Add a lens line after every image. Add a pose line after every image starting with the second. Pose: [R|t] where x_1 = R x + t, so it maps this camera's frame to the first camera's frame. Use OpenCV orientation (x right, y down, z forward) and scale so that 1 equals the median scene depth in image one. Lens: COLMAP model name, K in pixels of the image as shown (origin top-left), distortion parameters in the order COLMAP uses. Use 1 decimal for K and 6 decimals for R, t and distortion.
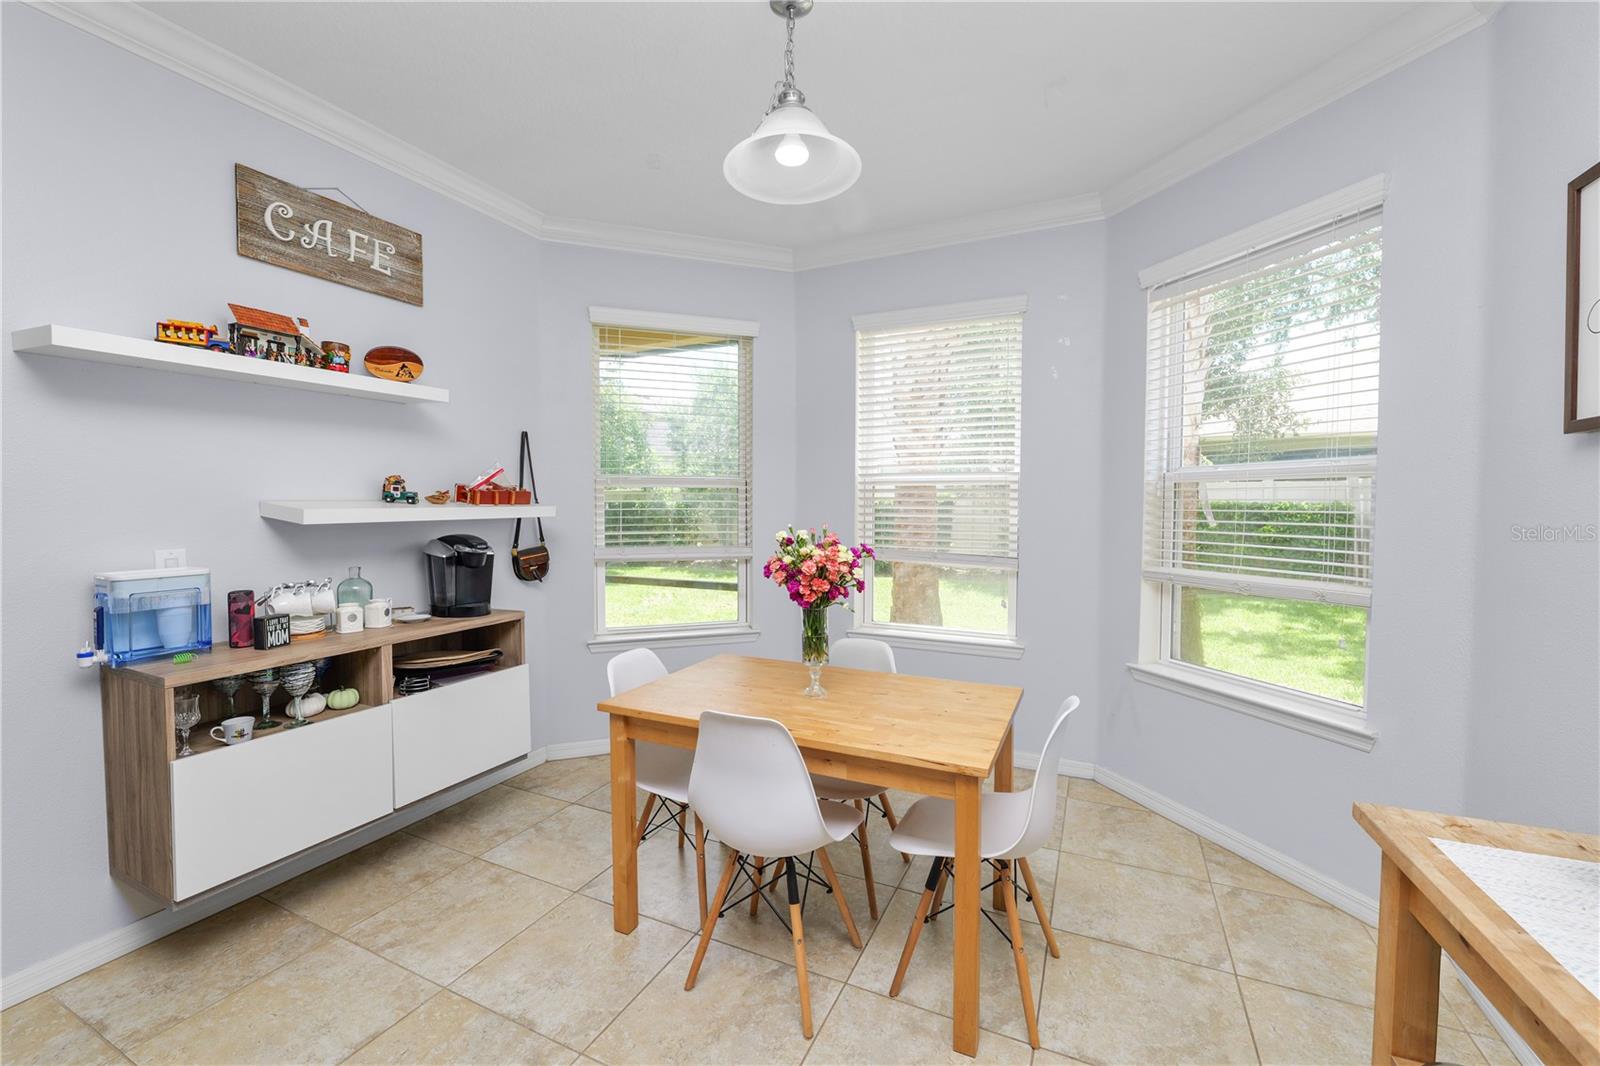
lens RADIAL K [[648.9, 0, 799.4], [0, 648.9, 530.9], [0, 0, 1]] dist [-0.011492, 0.000233]
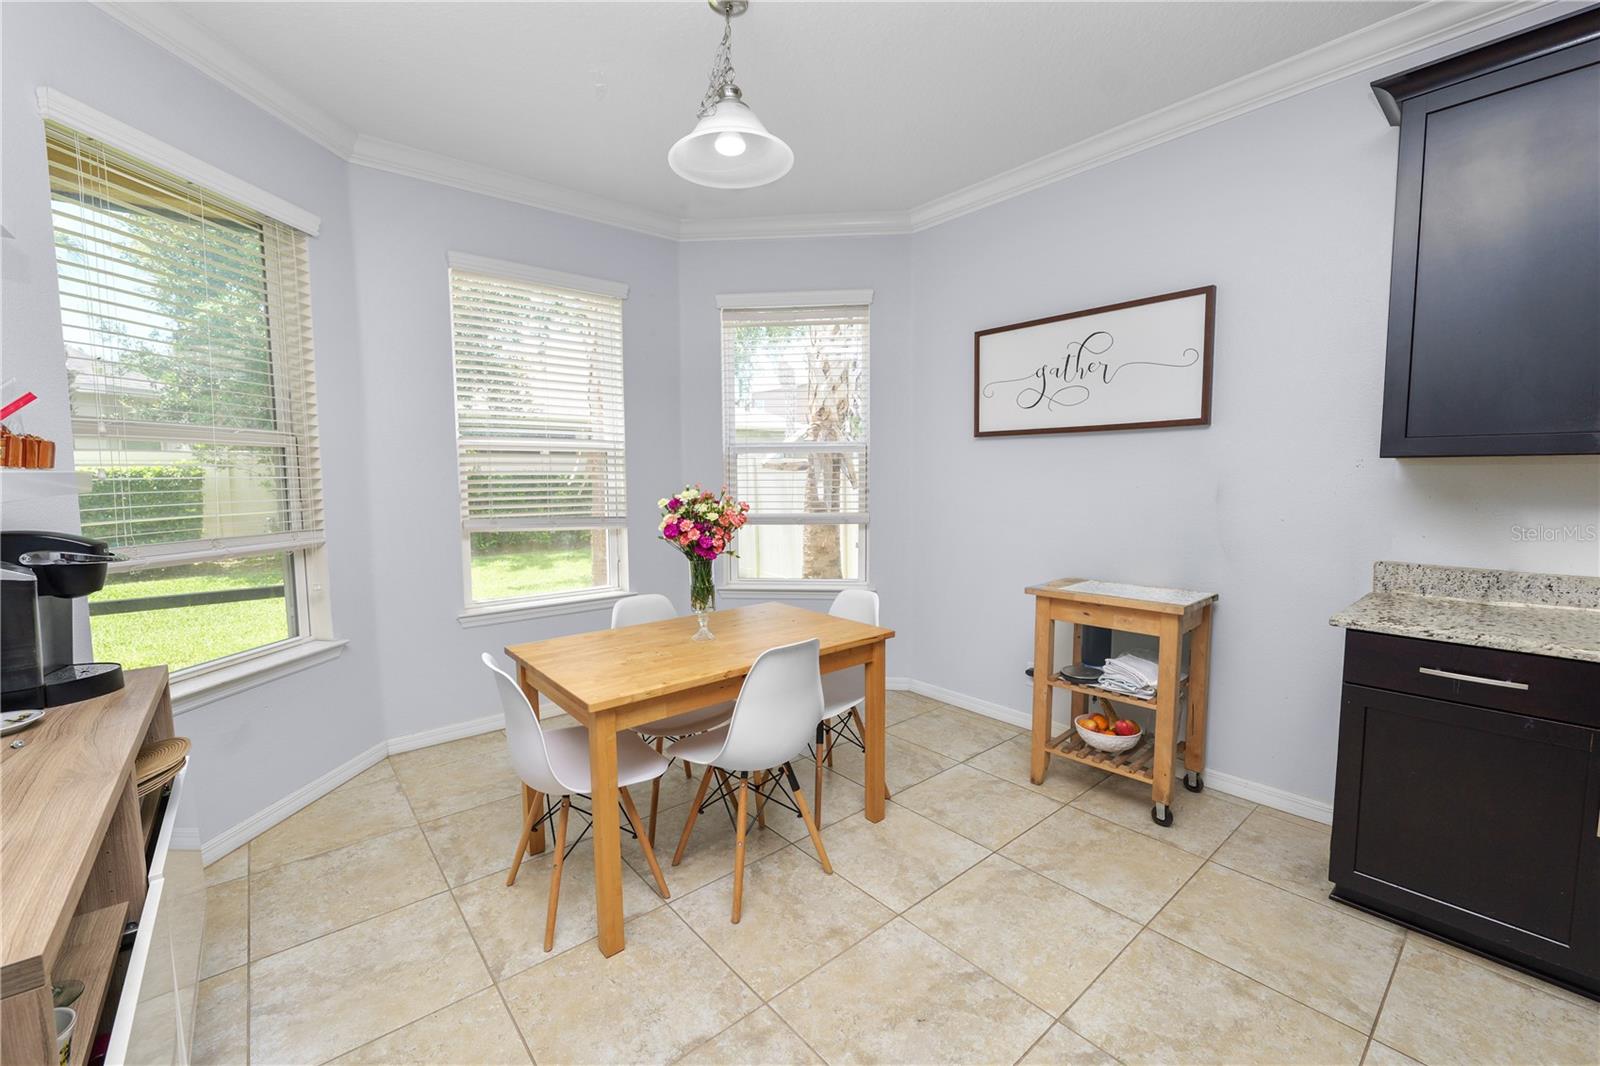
lens RADIAL K [[648.9, 0, 791.0], [0, 648.9, 535.5], [0, 0, 1]] dist [-0.011492, 0.000233]
pose [[0.423140, -0.088238, 0.901758, -0.838825], [0.044876, 0.996066, 0.076408, -0.001172], [-0.904952, 0.008136, 0.425435, 0.371912]]
